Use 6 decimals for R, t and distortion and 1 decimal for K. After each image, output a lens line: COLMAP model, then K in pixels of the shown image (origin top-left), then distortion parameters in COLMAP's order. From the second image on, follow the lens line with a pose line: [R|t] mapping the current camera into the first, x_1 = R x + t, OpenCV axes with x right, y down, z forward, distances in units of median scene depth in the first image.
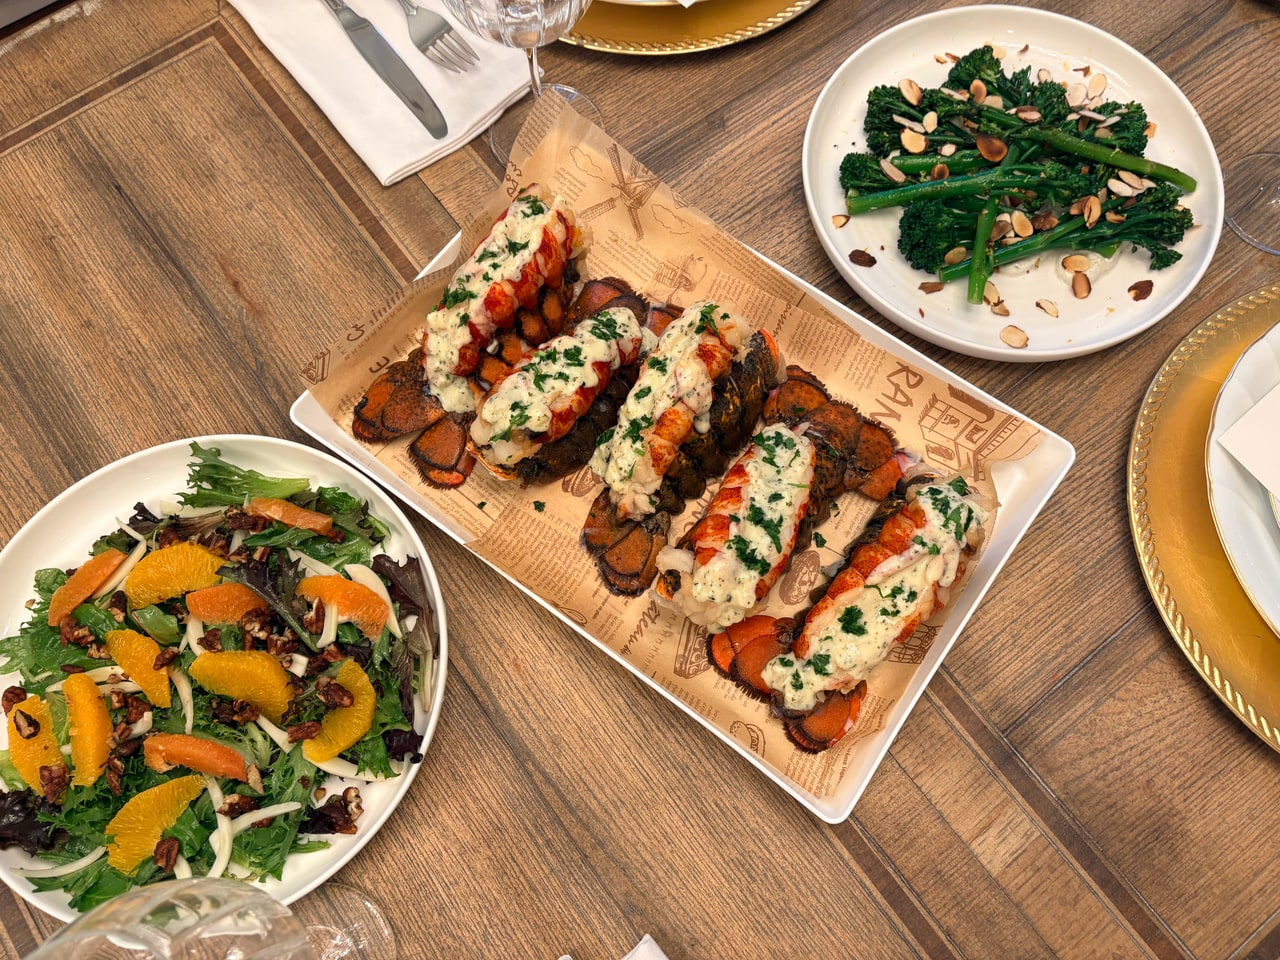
lens RADIAL K [[1006.6, 0, 630.6], [0, 1006.6, 484.4], [0, 0, 1]] dist [0.022328, -0.036311]
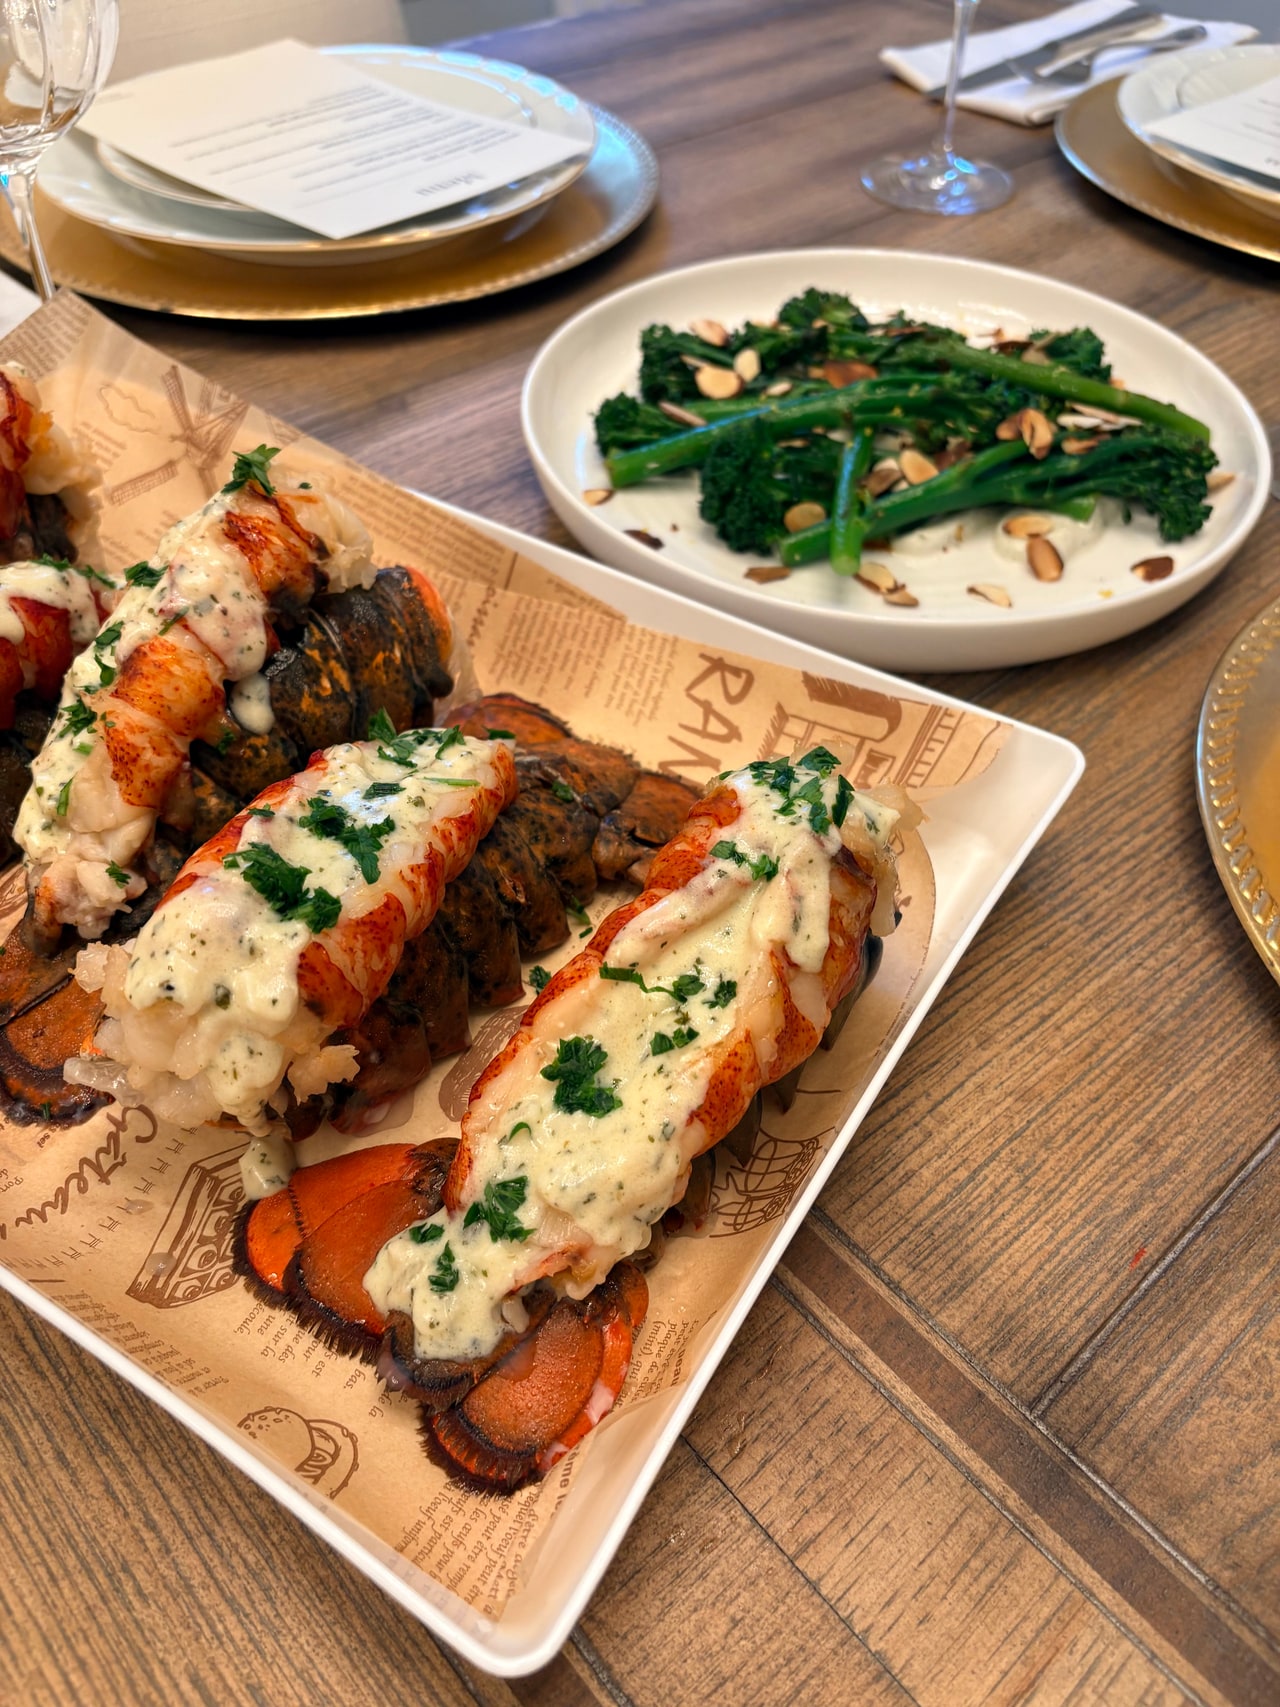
lens RADIAL K [[1373.4, 0, 631.3], [0, 1373.4, 846.8], [0, 0, 1]] dist [0.027331, -0.066330]
pose [[0.996731, -0.025854, 0.076544, 0.190857], [0.055453, 0.907936, -0.415424, 0.256934], [-0.058757, 0.418310, 0.906402, 0.470003]]
